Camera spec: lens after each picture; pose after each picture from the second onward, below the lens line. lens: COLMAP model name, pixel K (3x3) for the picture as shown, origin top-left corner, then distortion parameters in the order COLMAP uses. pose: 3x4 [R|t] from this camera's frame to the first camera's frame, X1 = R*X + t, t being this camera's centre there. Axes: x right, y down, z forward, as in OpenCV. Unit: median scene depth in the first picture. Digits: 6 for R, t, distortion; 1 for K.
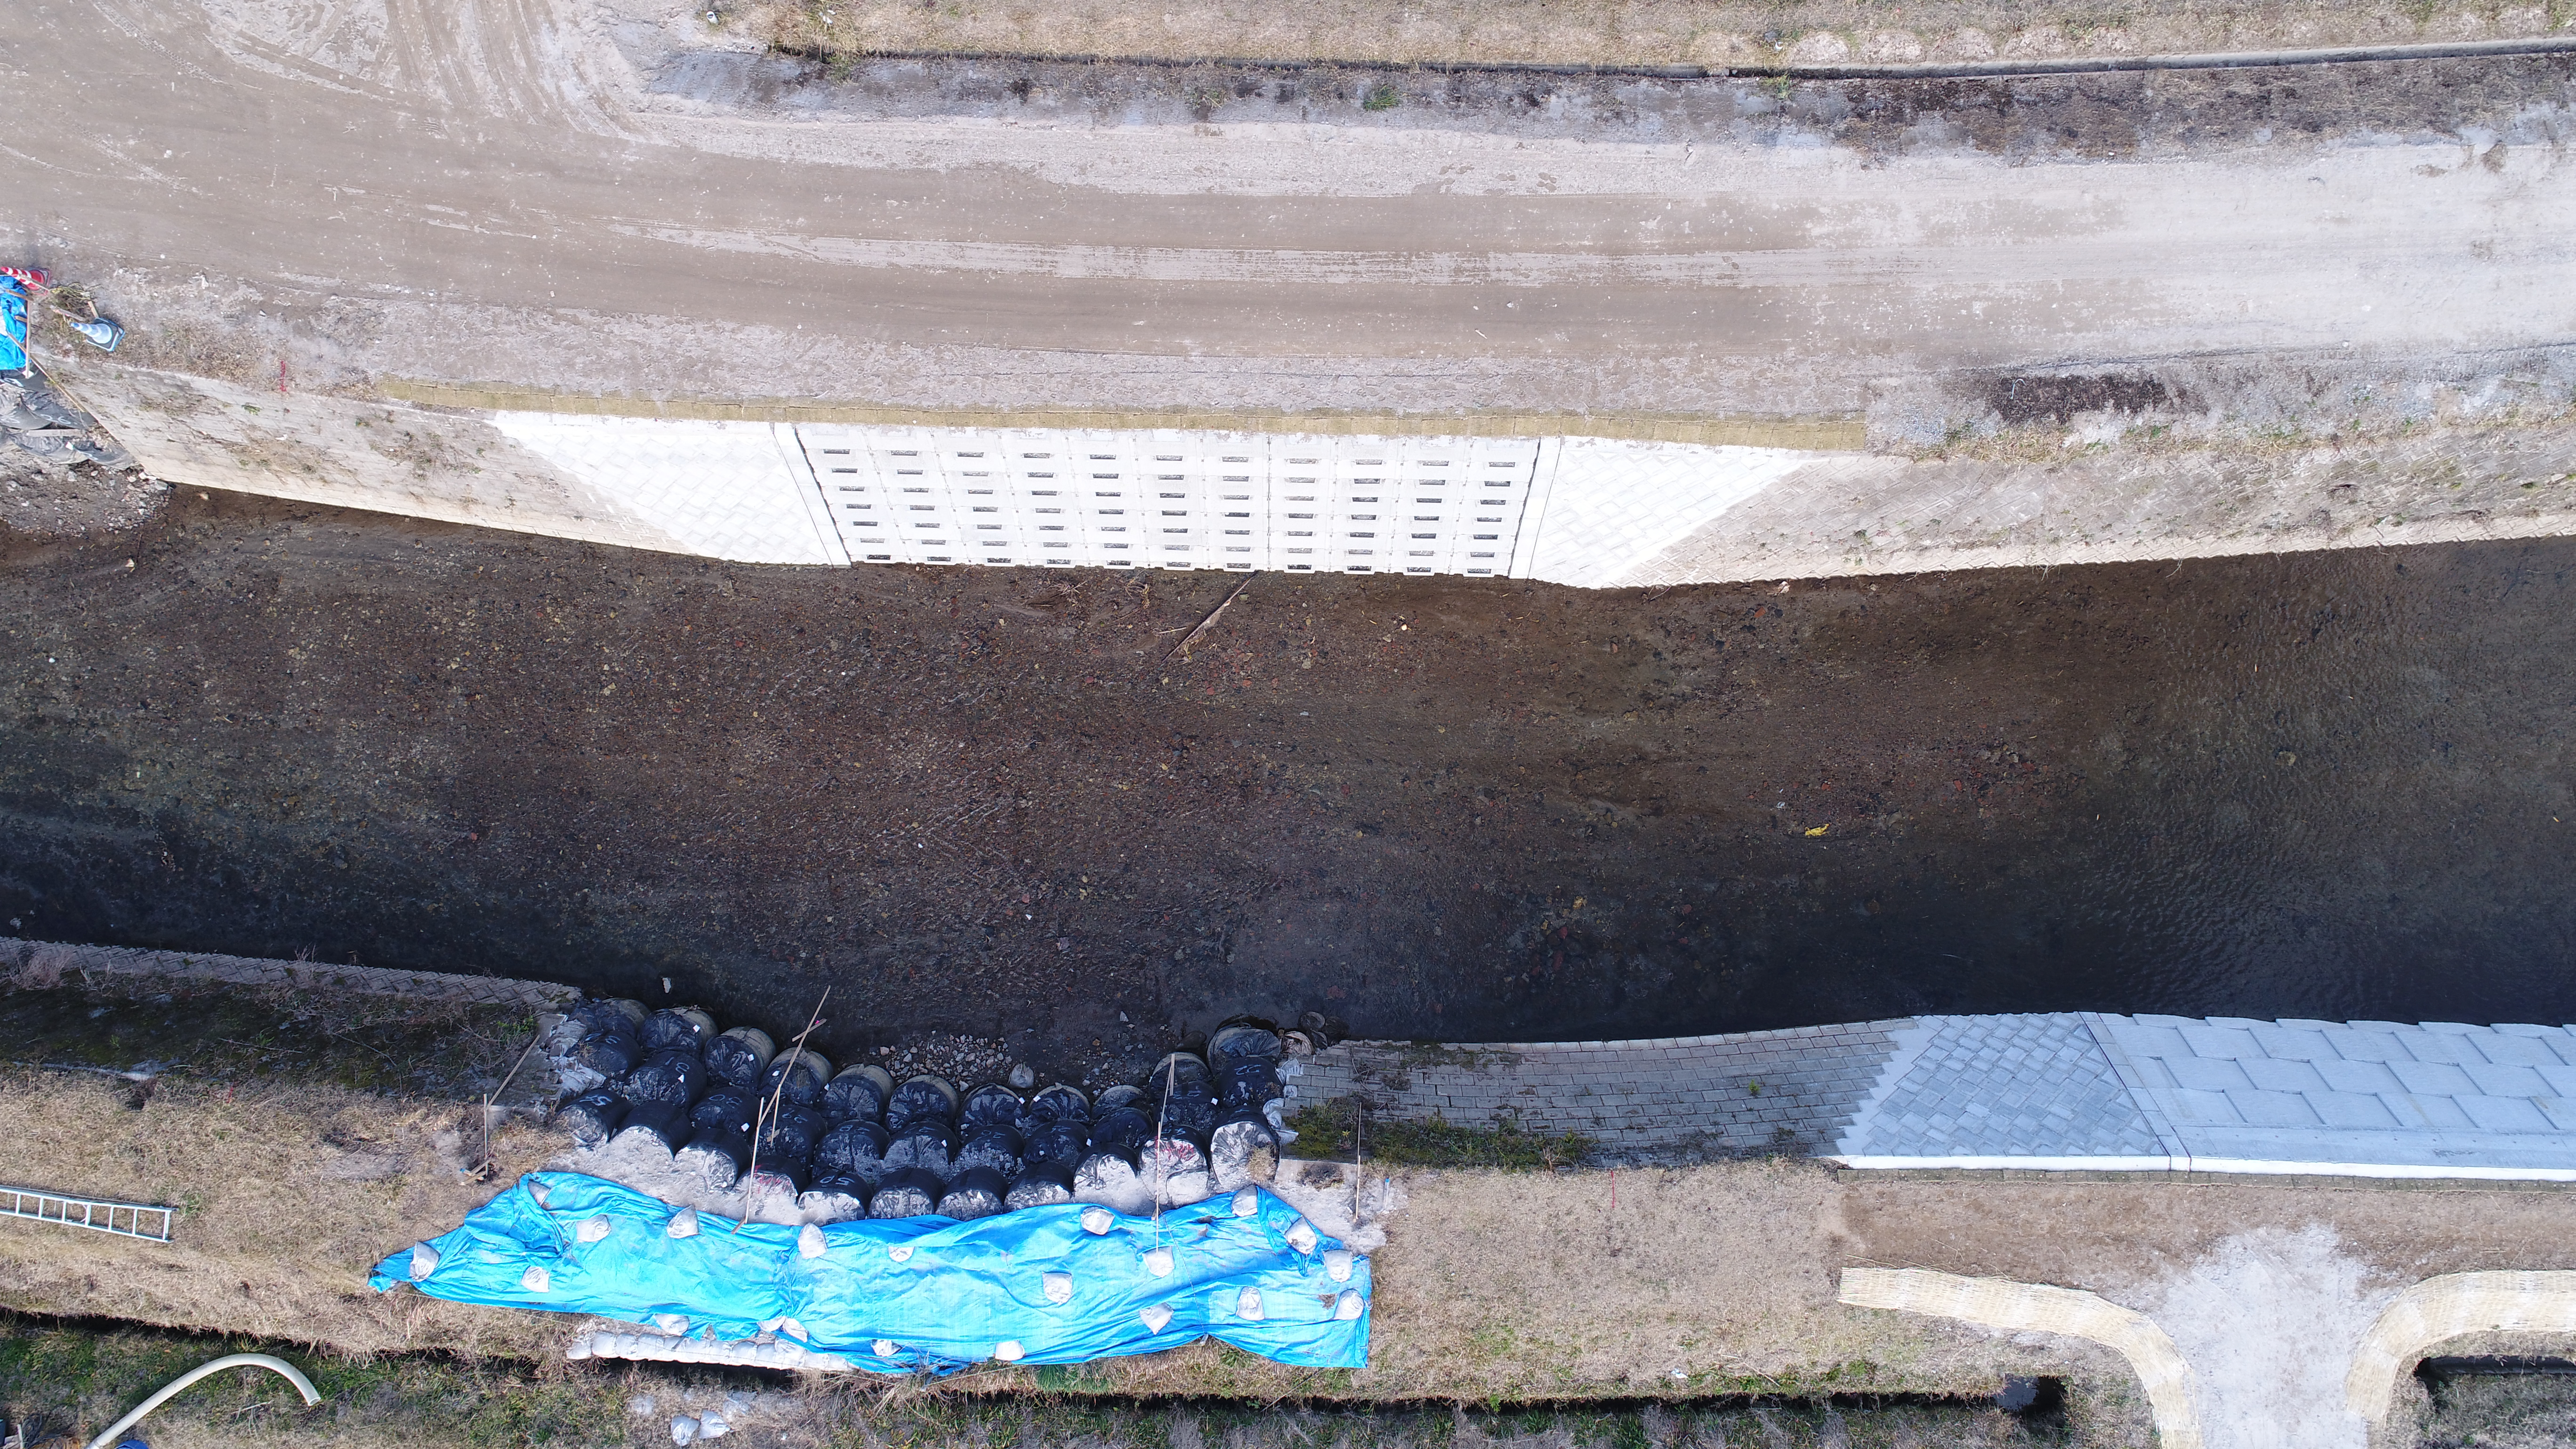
lens RADIAL K [[1740.4, 0, 1288.0], [0, 1740.4, 724.5], [0, 0, 1]] dist [0.002490, 0.001483]
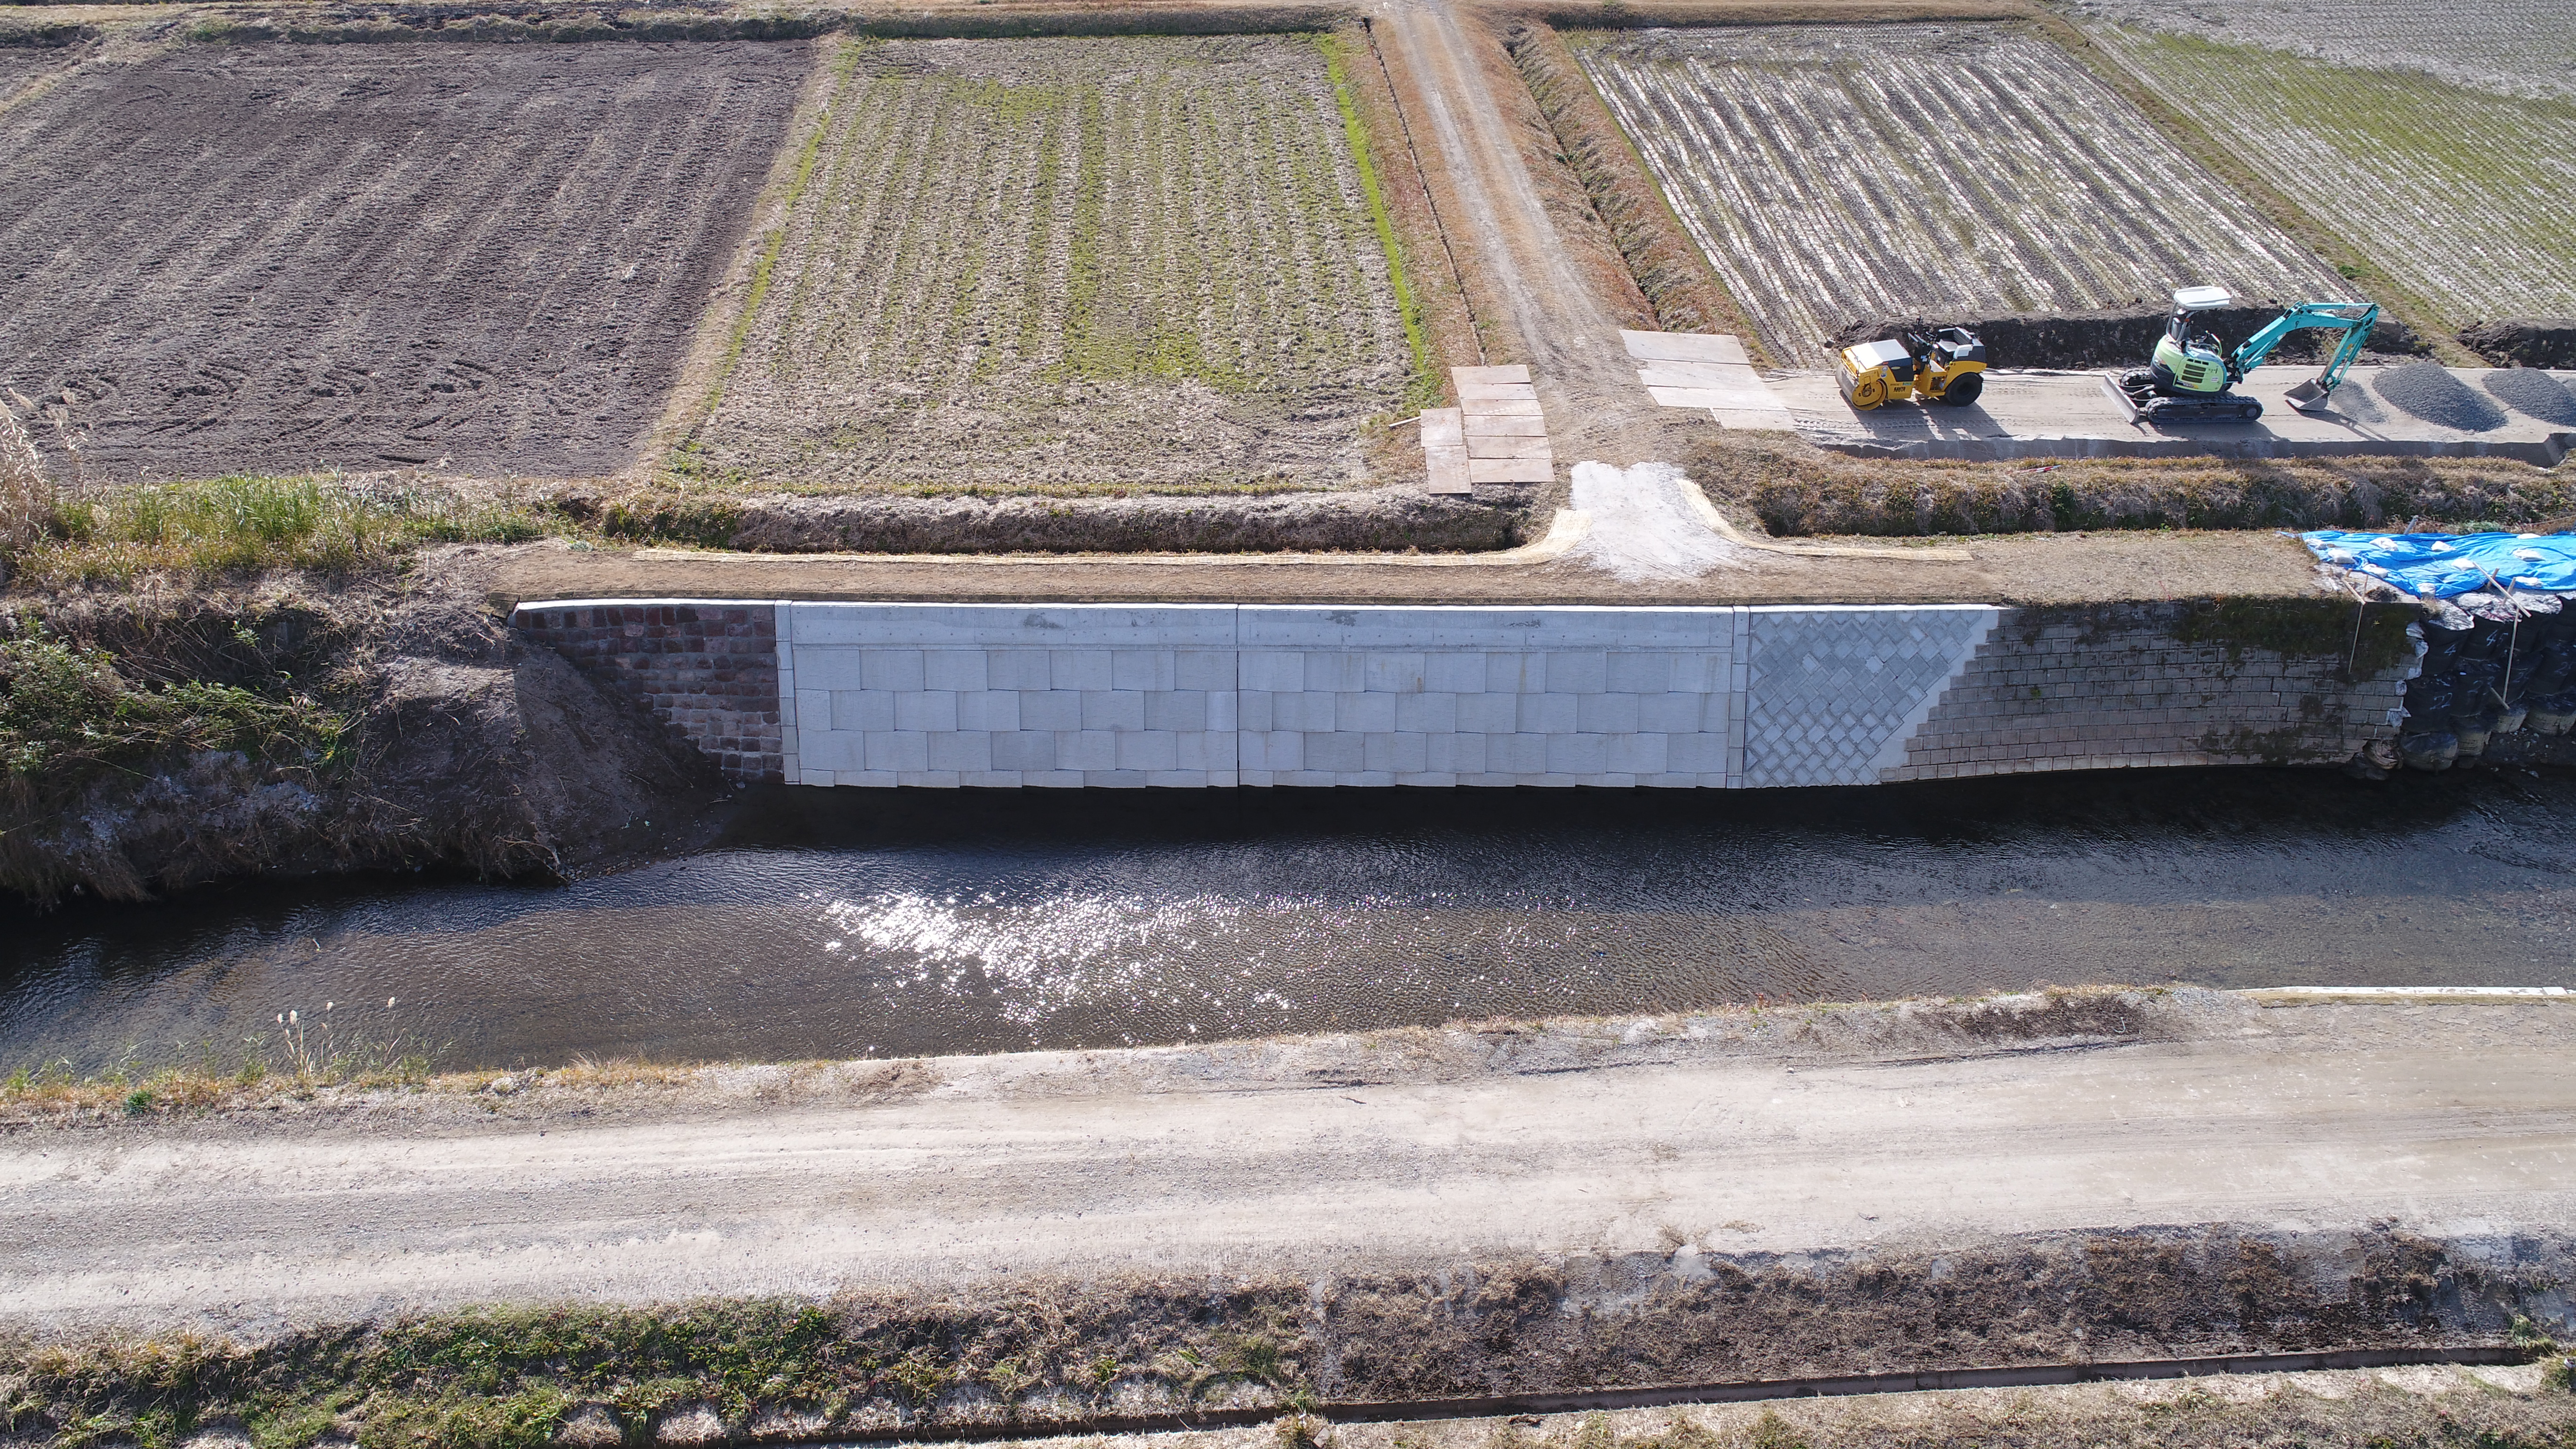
lens RADIAL K [[1740.4, 0, 1288.0], [0, 1740.4, 724.5], [0, 0, 1]] dist [0.002490, 0.001483]
pose [[-0.999637, 0.010958, -0.024593, 0.888499], [-0.026252, -0.599485, 0.799955, -0.840882], [-0.005977, 0.800311, 0.599556, 0.285909]]
